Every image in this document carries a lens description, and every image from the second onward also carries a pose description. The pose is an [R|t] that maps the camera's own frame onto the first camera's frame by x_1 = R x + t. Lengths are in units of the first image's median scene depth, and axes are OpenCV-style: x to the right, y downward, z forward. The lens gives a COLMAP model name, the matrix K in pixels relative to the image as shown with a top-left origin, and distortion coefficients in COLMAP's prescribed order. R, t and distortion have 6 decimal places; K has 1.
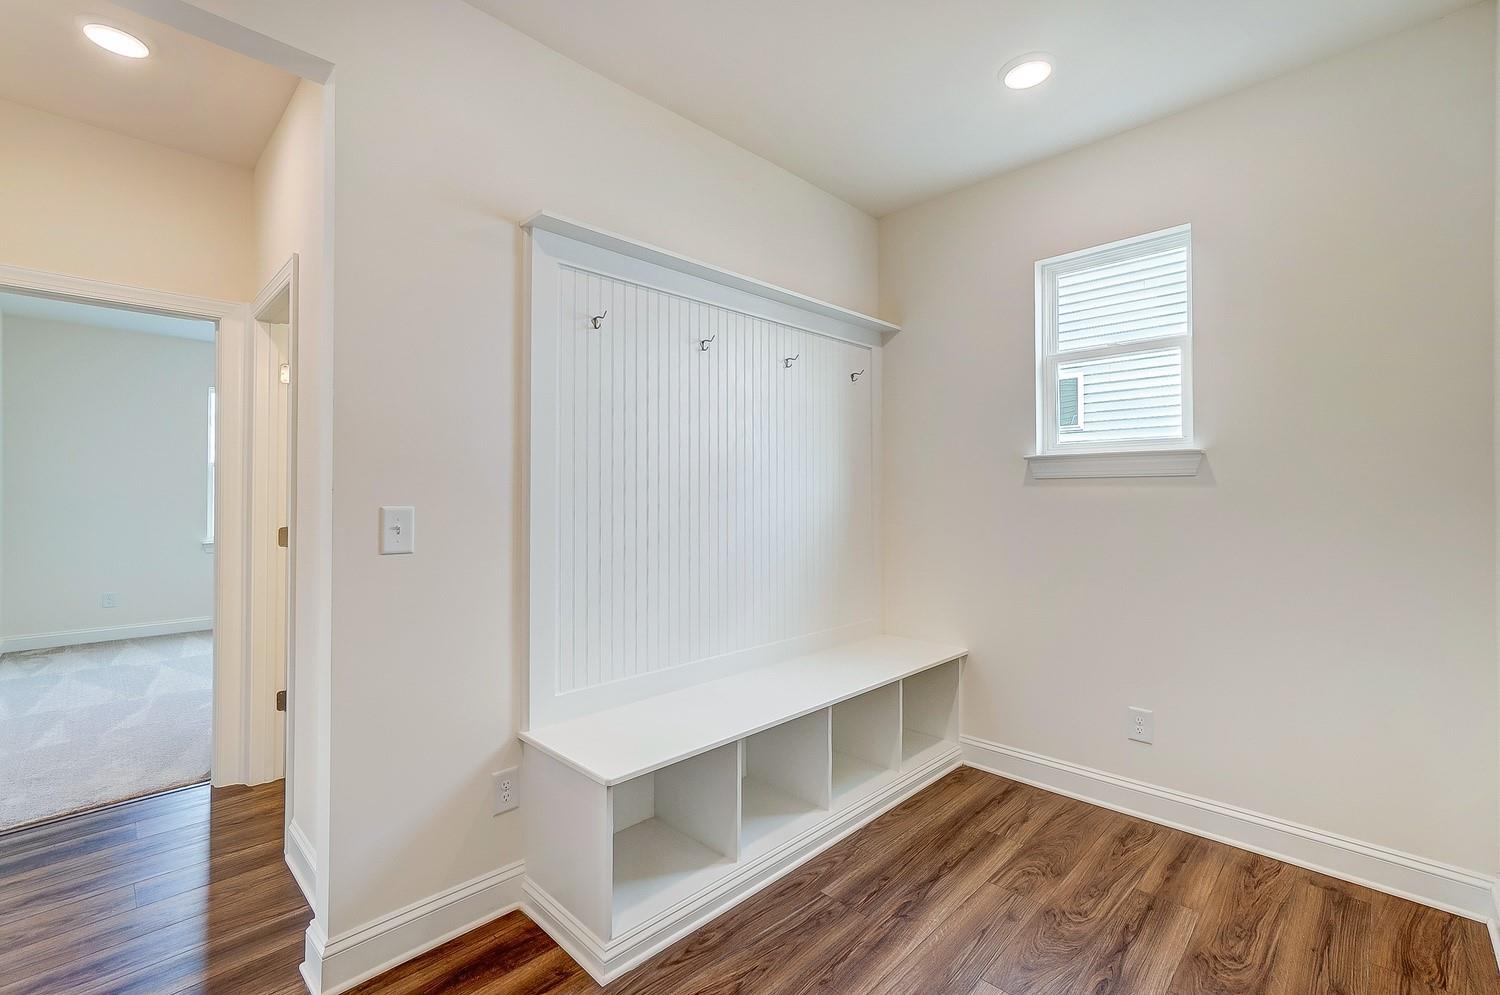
lens RADIAL K [[672.6, 0, 737.5], [0, 672.6, 491.1], [0, 0, 1]] dist [-0.064345, 0.025808]
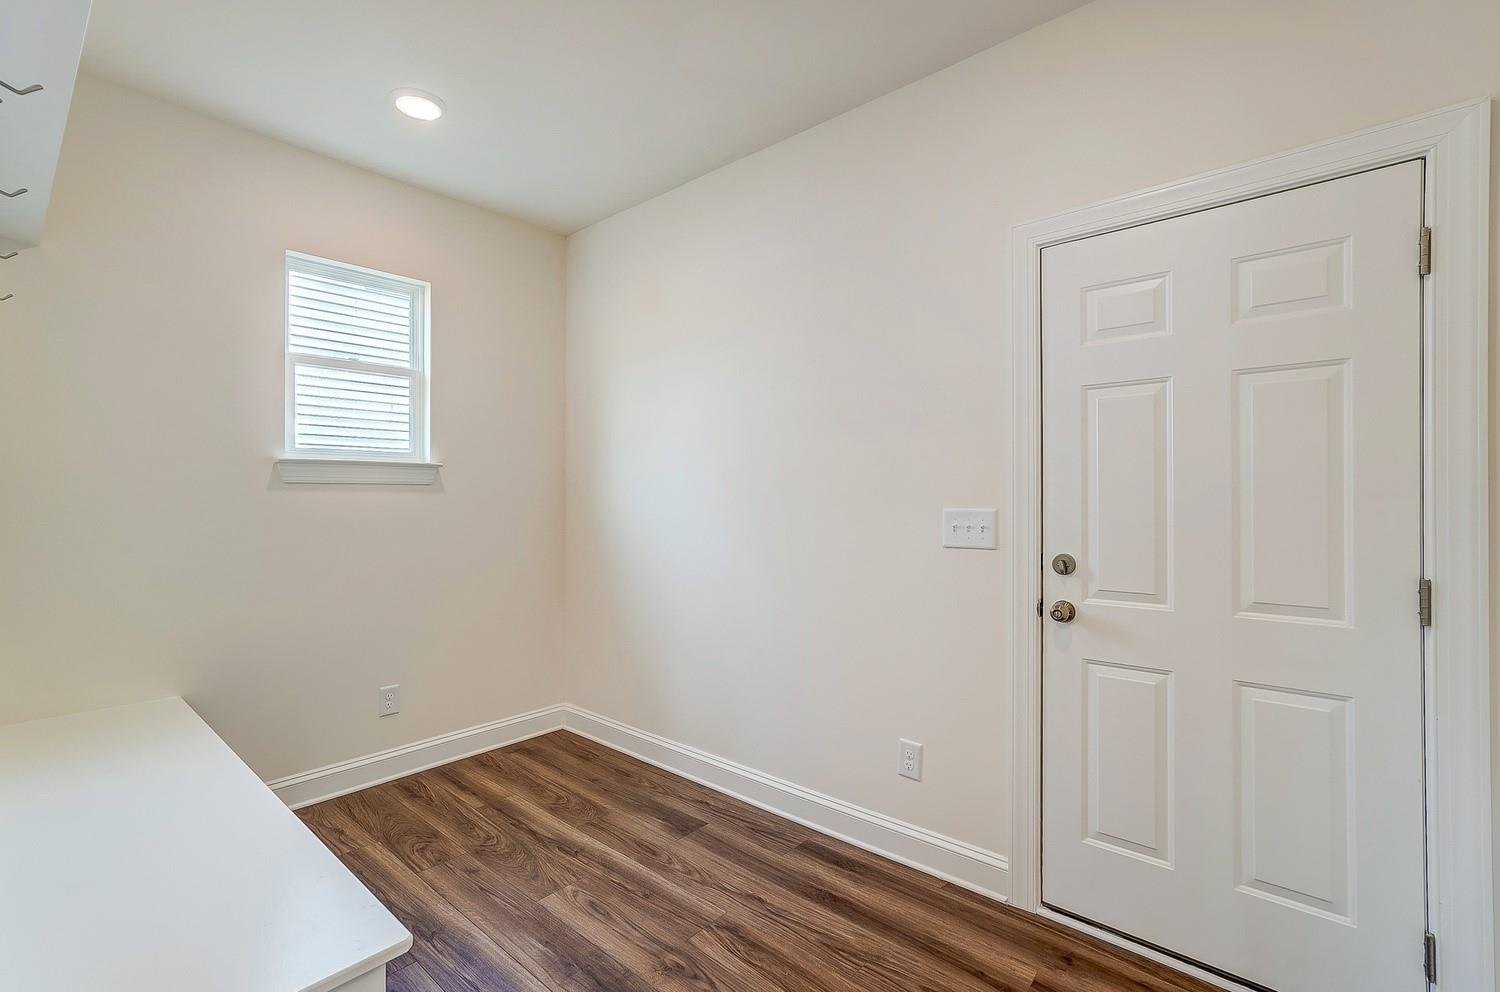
lens RADIAL K [[672.6, 0, 737.5], [0, 672.6, 489.6], [0, 0, 1]] dist [-0.064345, 0.025808]
pose [[-0.102593, 0.005989, 0.994705, -0.700291], [-0.007310, 0.999950, -0.006775, -0.010617], [-0.994697, -0.007966, -0.102544, 0.598838]]
